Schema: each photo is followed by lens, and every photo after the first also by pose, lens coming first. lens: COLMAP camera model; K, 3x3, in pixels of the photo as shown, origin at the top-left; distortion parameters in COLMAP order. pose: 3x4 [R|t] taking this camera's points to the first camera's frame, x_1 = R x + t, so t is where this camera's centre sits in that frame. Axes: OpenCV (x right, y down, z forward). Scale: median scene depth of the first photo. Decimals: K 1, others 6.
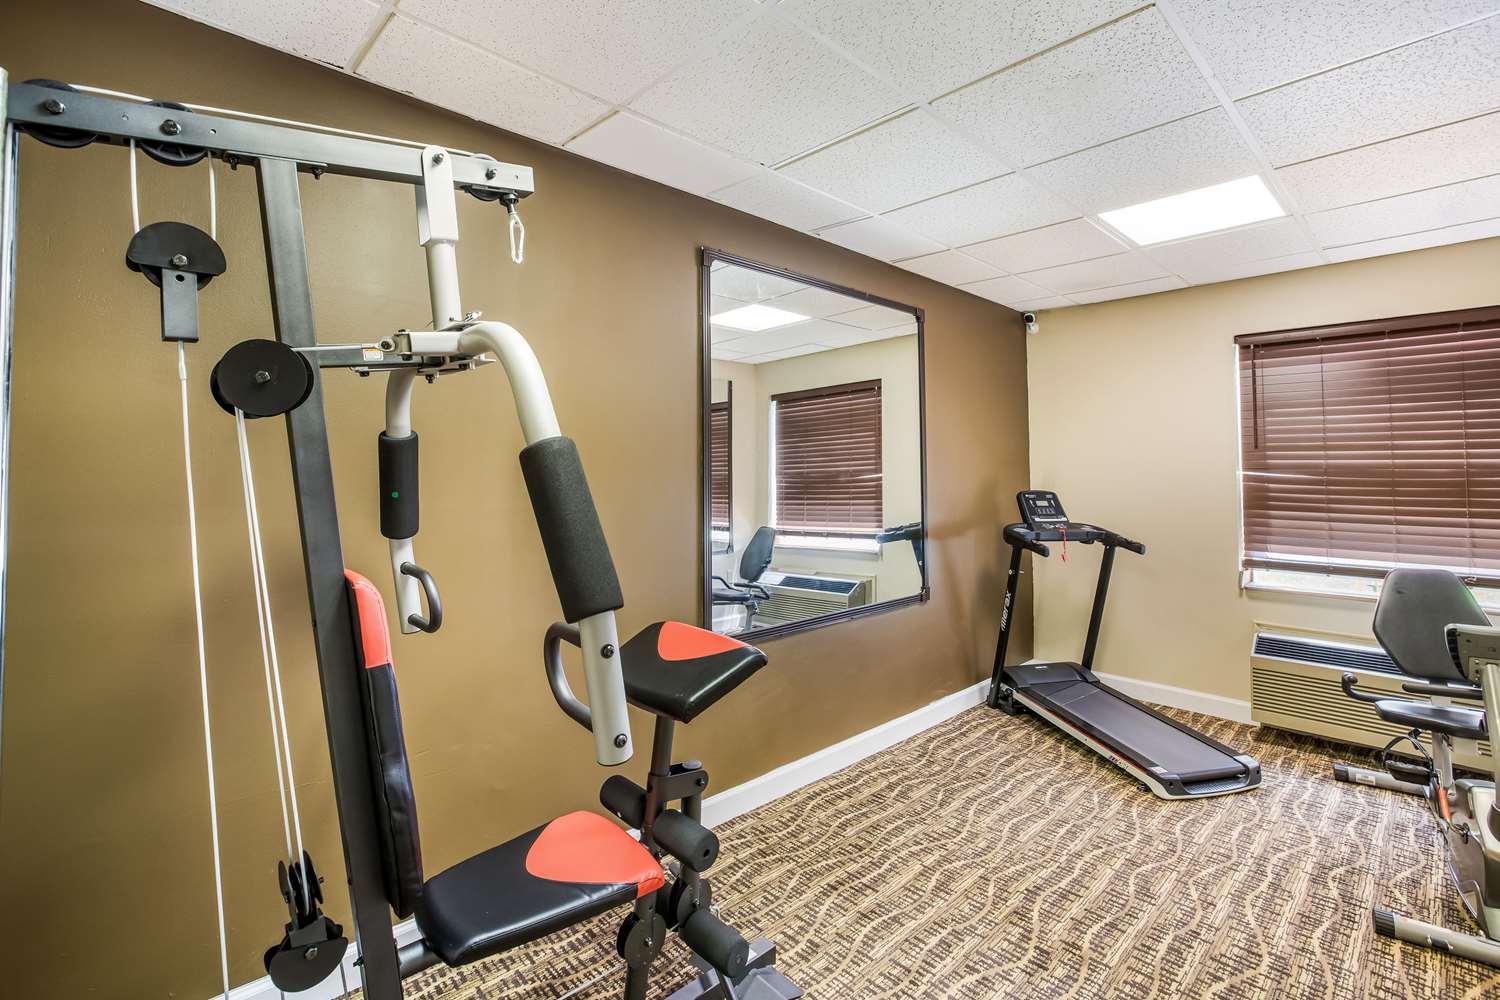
lens RADIAL K [[721.3, 0, 750.0], [0, 721.3, 500.0], [0, 0, 1]] dist [-0.041651, 0.015673]
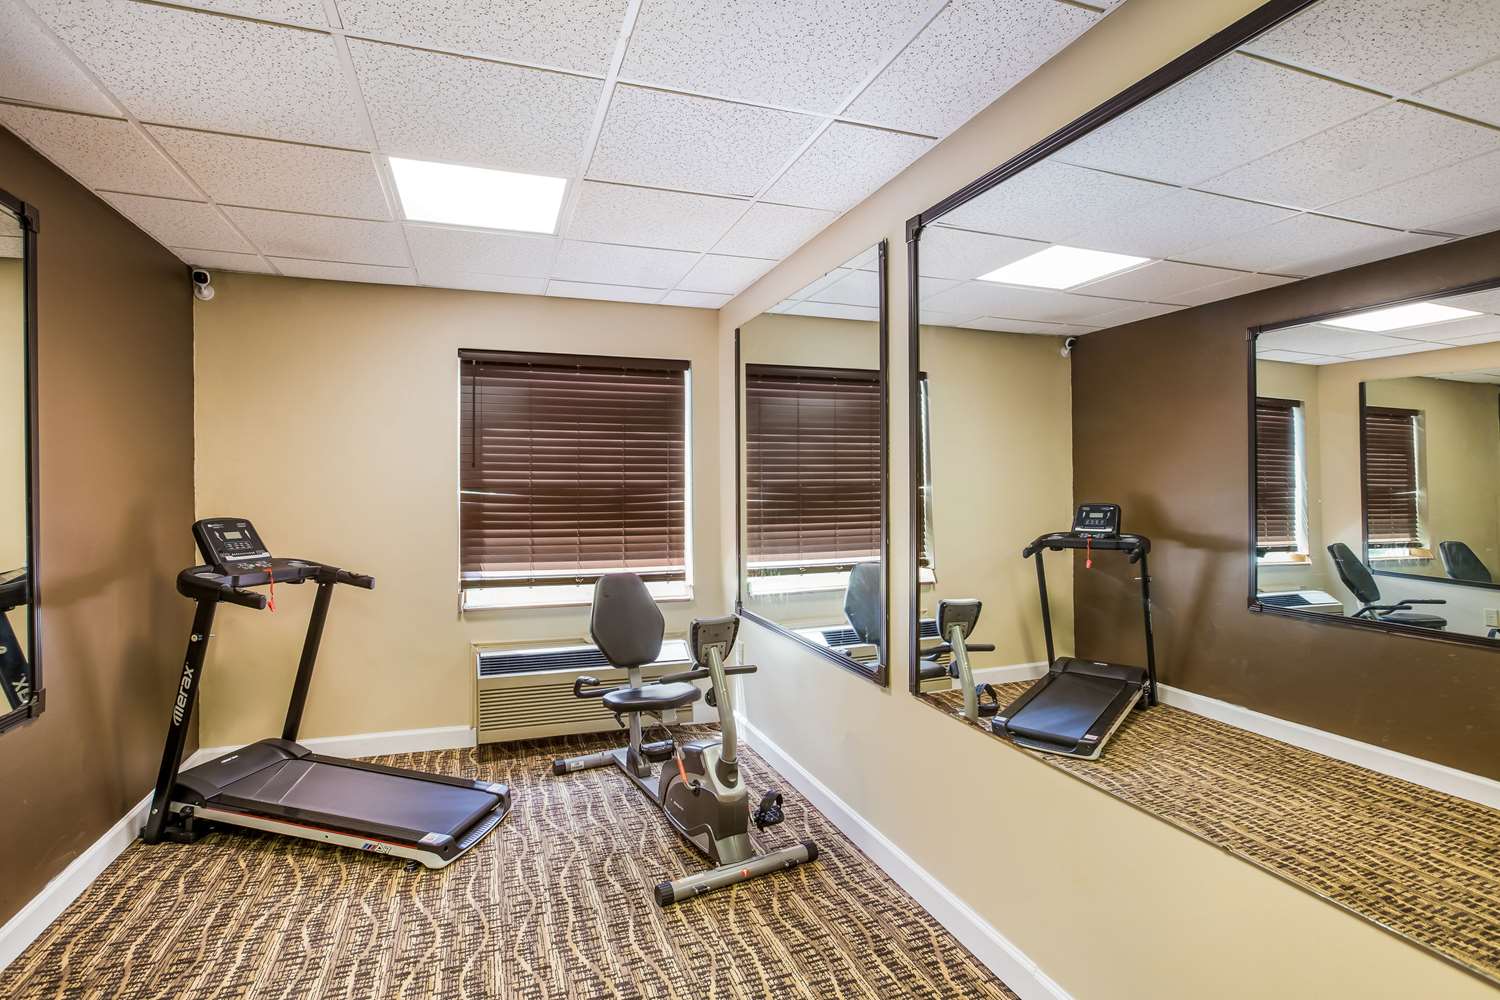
lens RADIAL K [[721.3, 0, 750.0], [0, 721.3, 500.0], [0, 0, 1]] dist [-0.041651, 0.015673]
pose [[0.396920, -0.014456, 0.917739, -0.047100], [0.038654, 0.999252, -0.000978, -0.011123], [-0.917039, 0.035862, 0.397182, 0.254884]]
